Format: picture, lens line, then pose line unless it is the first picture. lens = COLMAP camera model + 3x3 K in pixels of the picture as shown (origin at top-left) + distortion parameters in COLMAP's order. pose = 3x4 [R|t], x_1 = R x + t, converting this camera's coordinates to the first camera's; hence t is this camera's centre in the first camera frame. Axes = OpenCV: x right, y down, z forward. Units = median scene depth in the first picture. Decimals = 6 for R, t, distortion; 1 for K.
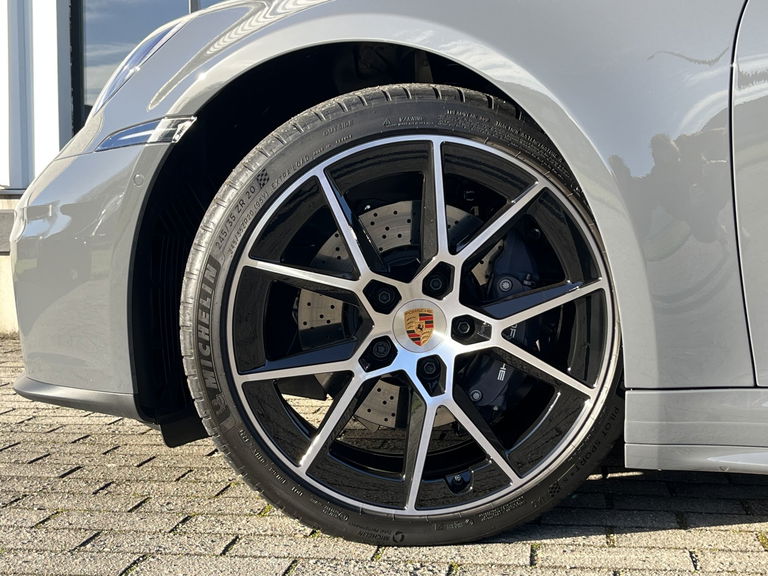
lens RADIAL K [[1171.6, 0, 386.0], [0, 1171.6, 288.2], [0, 0, 1]] dist [0.061215, 0.000000]
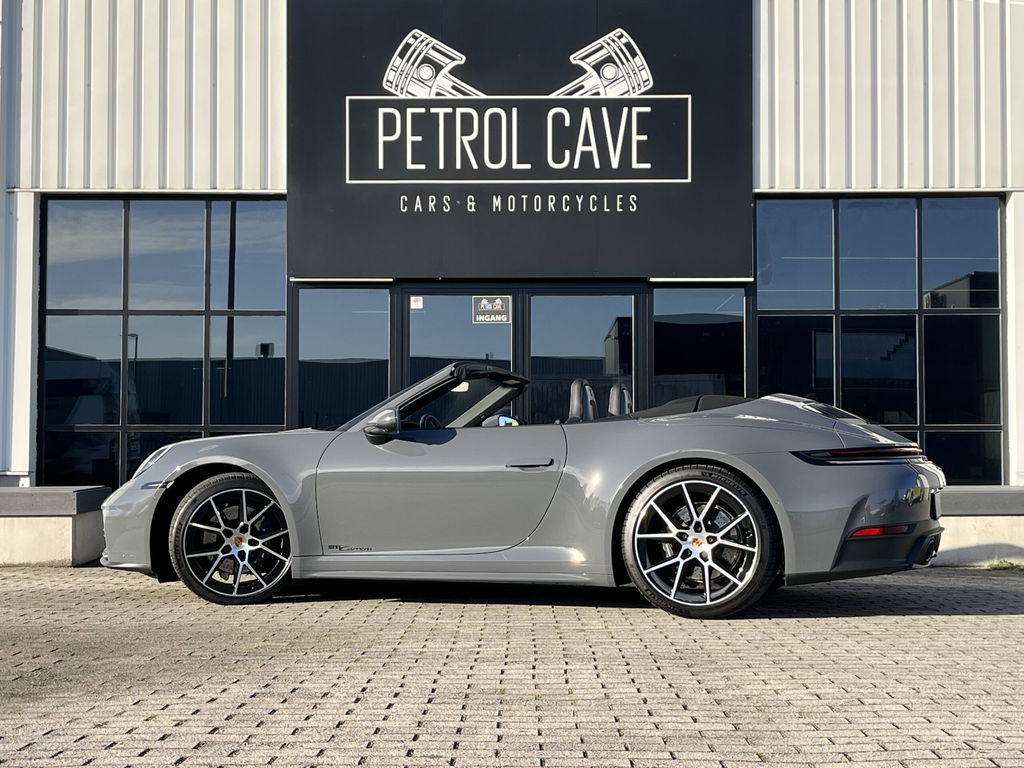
lens RADIAL K [[1562.1, 0, 515.8], [0, 1562.1, 385.5], [0, 0, 1]] dist [0.061215, 0.000000]
pose [[0.990132, 0.013371, 0.139501, 0.191705], [0.002939, 0.993238, -0.116057, 0.115289], [-0.140109, 0.115322, 0.983397, -3.825234]]
